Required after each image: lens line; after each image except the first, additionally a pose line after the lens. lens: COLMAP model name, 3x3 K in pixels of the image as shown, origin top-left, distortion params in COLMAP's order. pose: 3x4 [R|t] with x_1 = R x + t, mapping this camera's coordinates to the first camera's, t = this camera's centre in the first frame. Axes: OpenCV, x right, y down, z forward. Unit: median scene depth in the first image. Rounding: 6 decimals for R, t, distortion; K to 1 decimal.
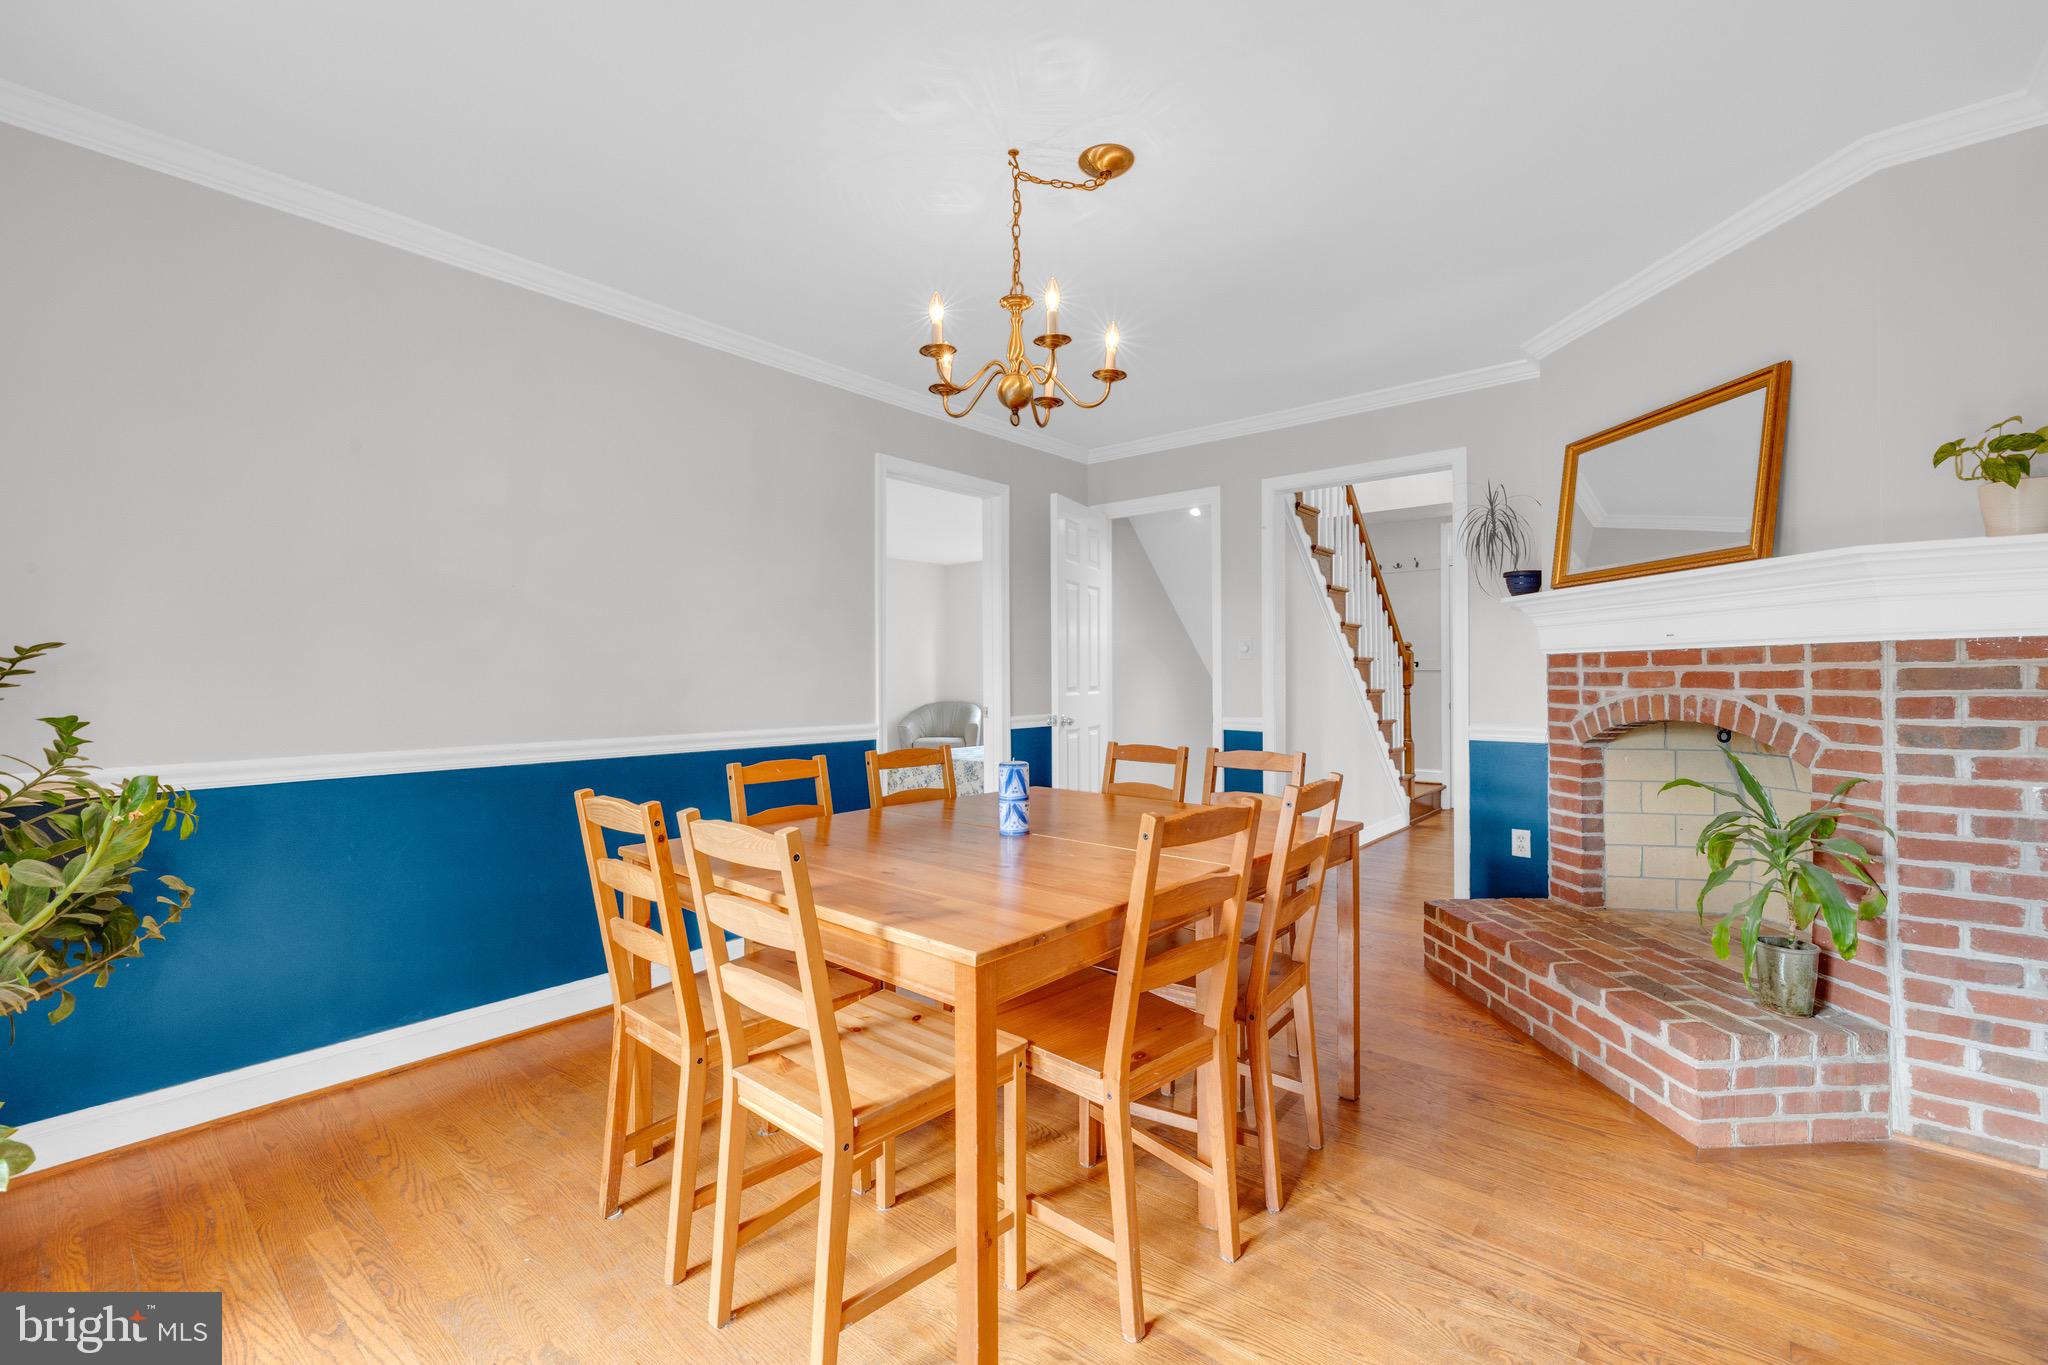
lens RADIAL K [[861.0, 0, 1031.1], [0, 861.0, 671.9], [0, 0, 1]] dist [-0.000544, 0.000056]
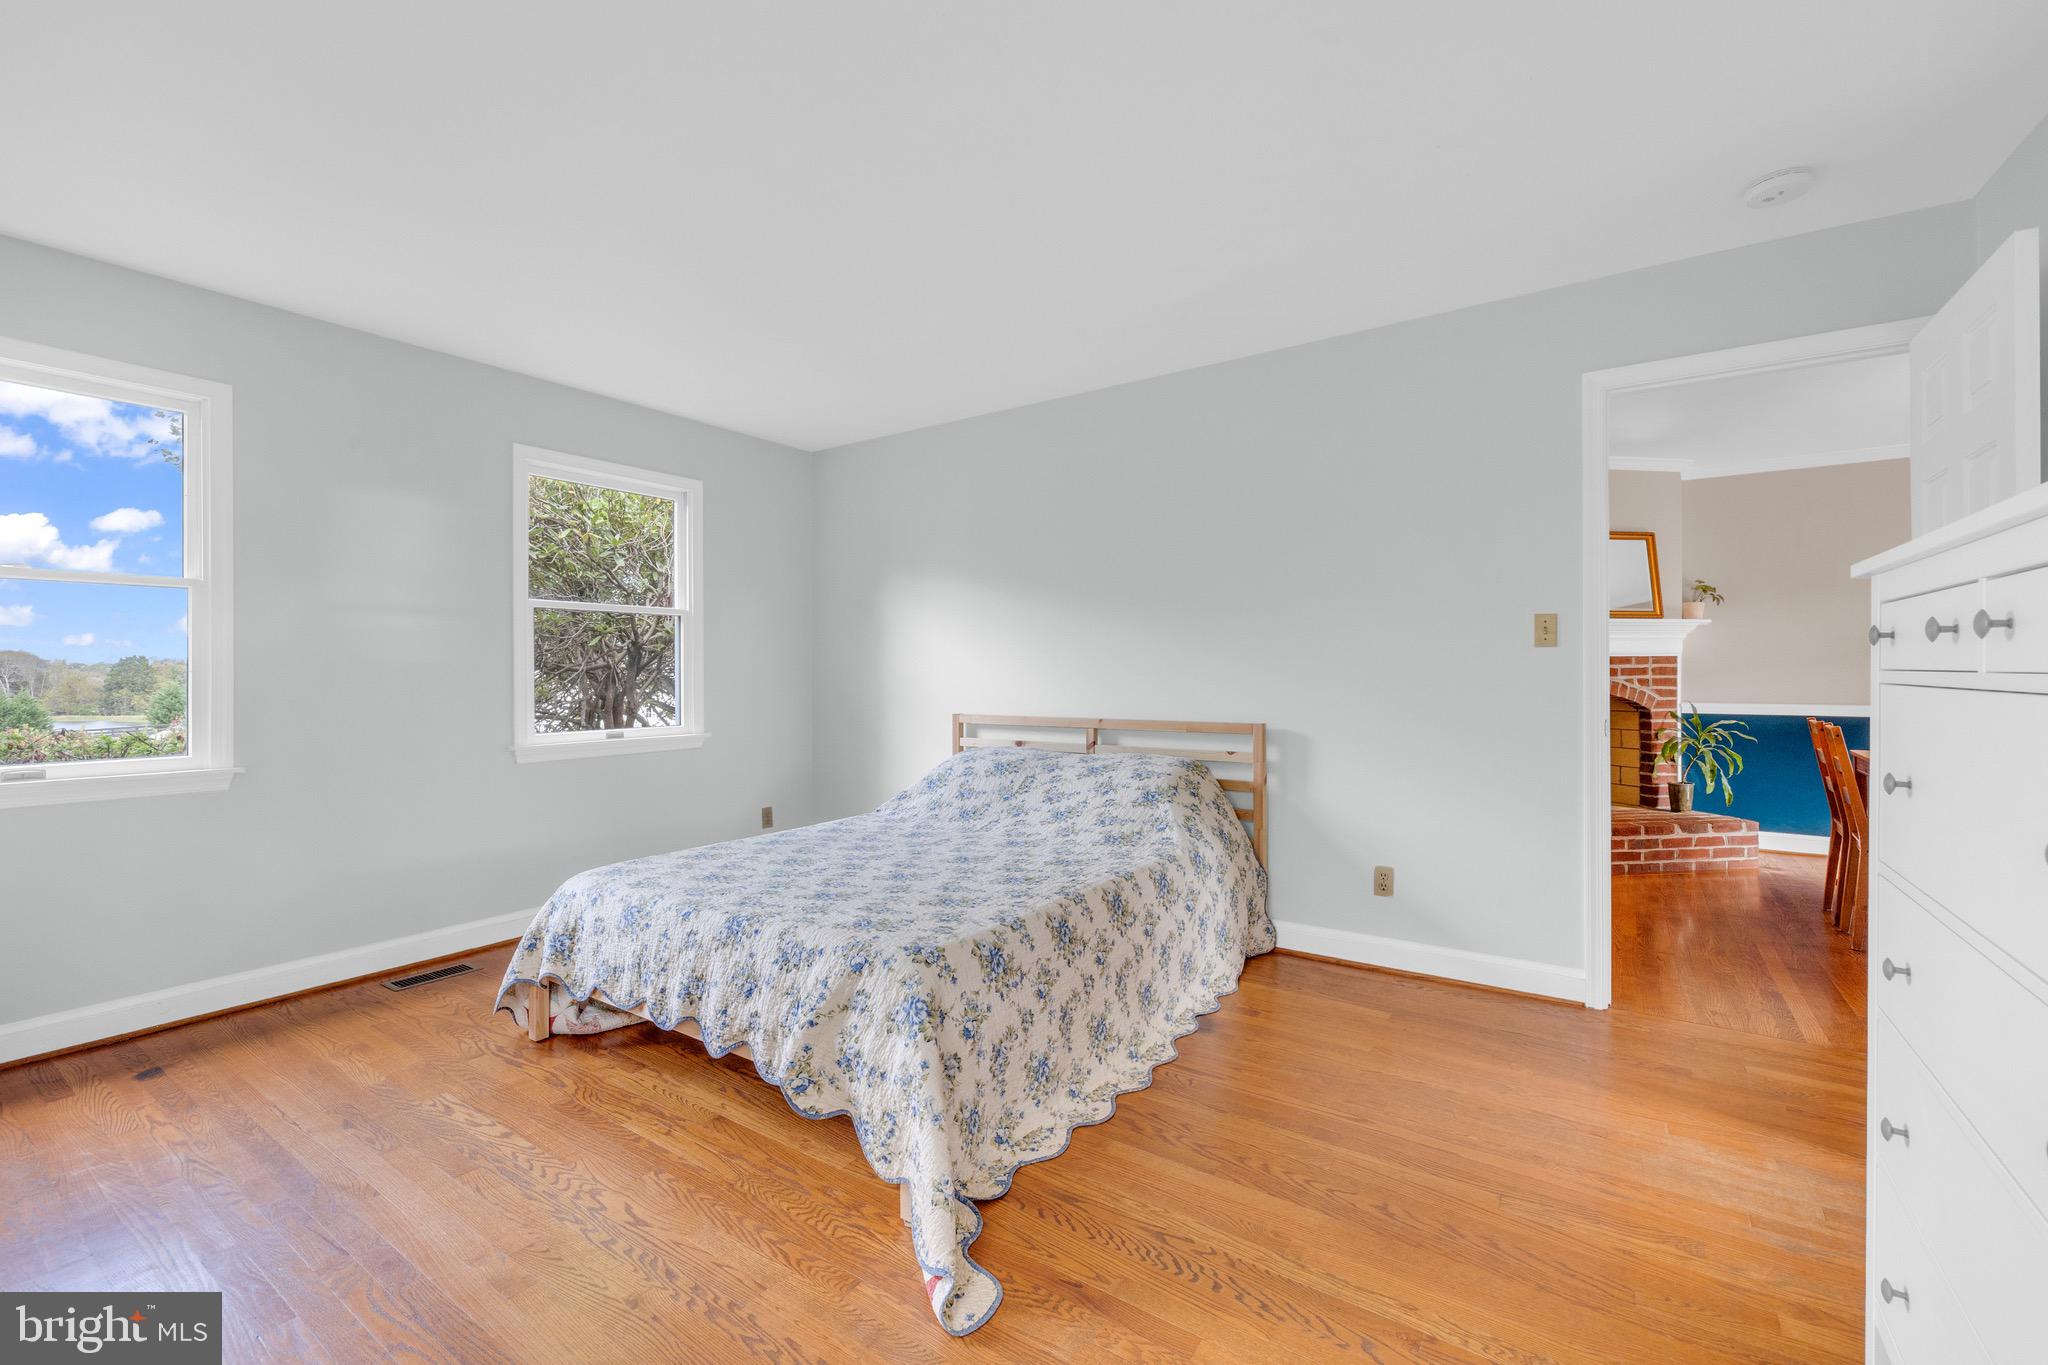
lens RADIAL K [[861.0, 0, 1031.1], [0, 861.0, 671.9], [0, 0, 1]] dist [-0.000544, 0.000056]
pose [[-0.109793, 0.001790, 0.993953, -1.211840], [0.000825, 0.999998, -0.001709, 0.012818], [-0.993954, 0.000632, -0.109794, 2.862386]]
